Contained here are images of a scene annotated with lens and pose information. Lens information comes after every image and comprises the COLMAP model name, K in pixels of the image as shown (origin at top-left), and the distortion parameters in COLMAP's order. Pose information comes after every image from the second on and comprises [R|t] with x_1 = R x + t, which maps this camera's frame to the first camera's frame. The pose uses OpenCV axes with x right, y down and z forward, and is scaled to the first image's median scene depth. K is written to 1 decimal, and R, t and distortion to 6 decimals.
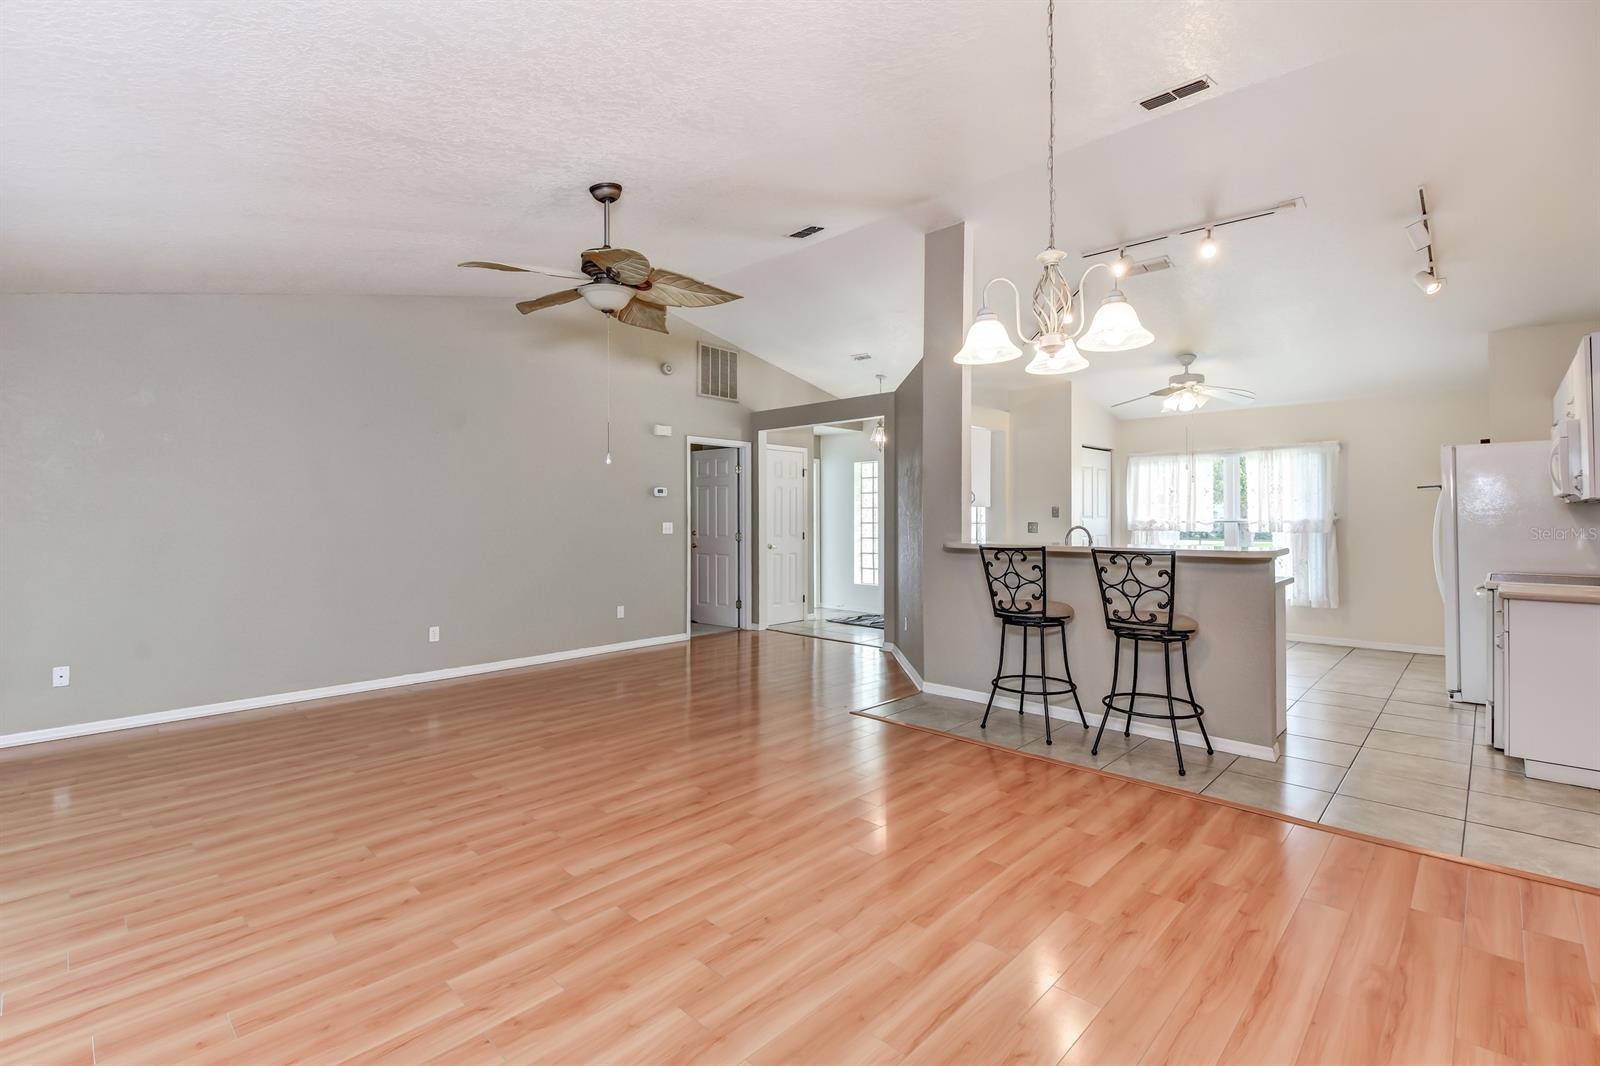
lens RADIAL K [[720.4, 0, 821.9], [0, 720.4, 504.7], [0, 0, 1]] dist [-0.001994, -0.004434]
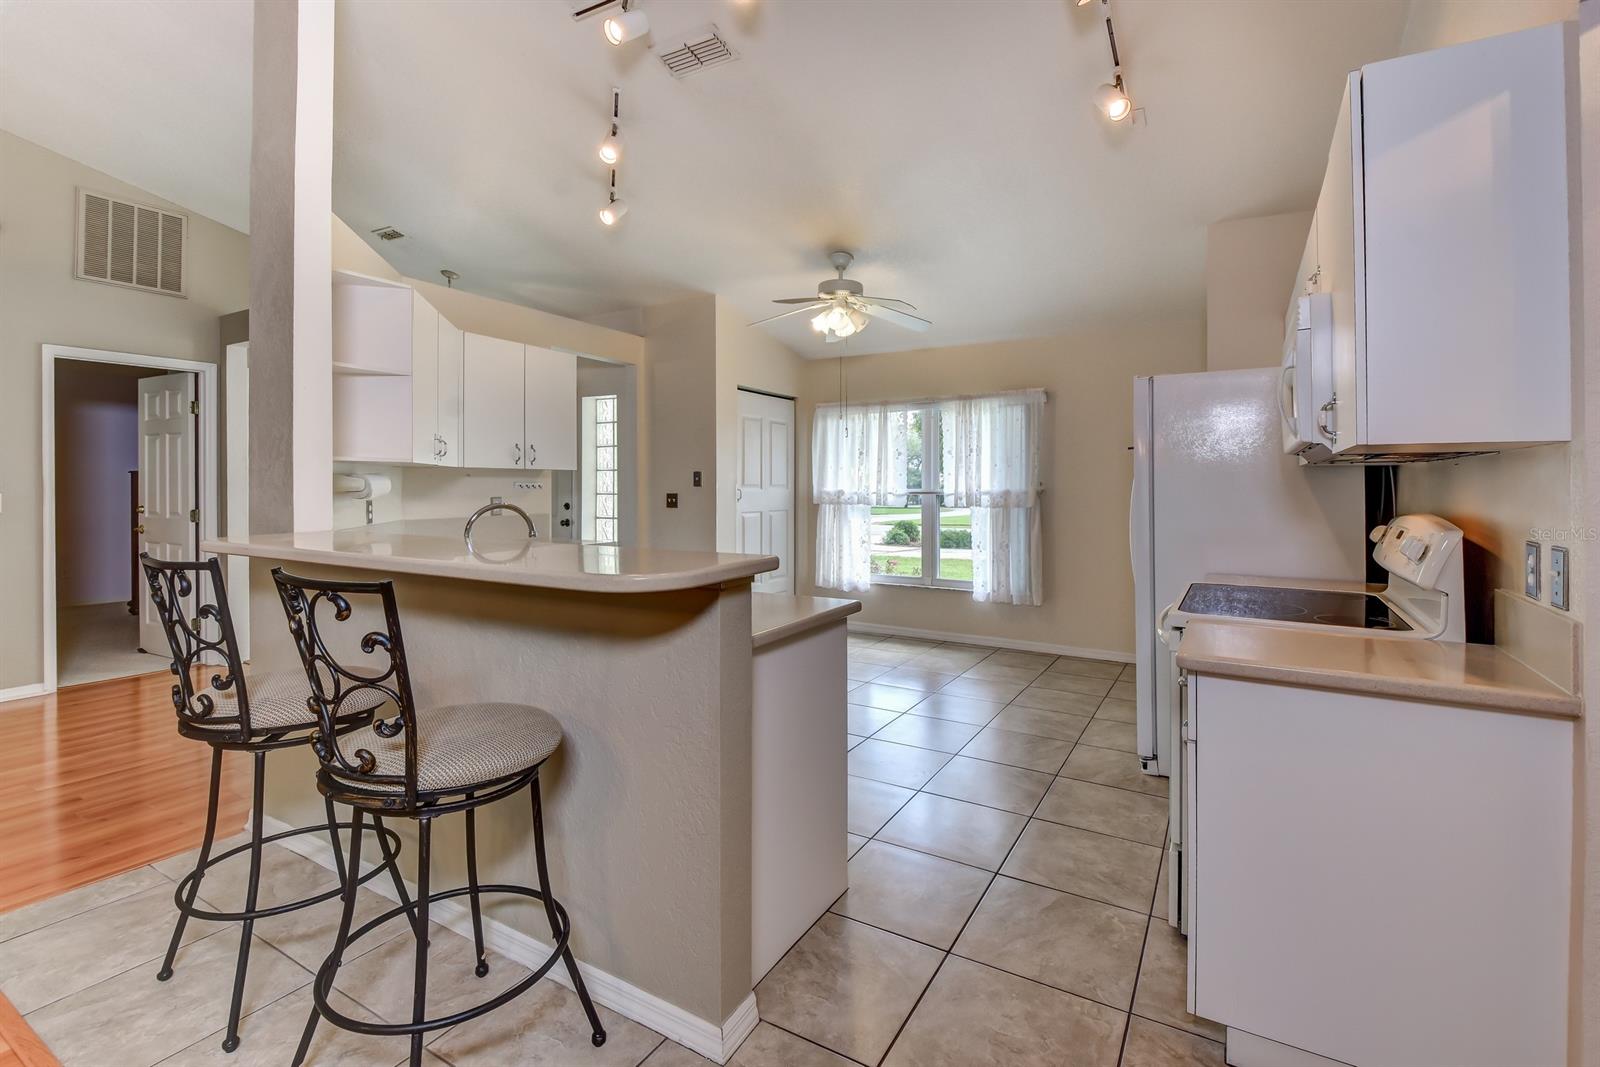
lens RADIAL K [[720.4, 0, 824.1], [0, 720.4, 476.8], [0, 0, 1]] dist [-0.001994, -0.004434]
pose [[0.970355, 0.007066, 0.241581, 0.292126], [-0.007924, 0.999965, 0.002578, 0.005682], [-0.241555, -0.004415, 0.970377, 0.294050]]
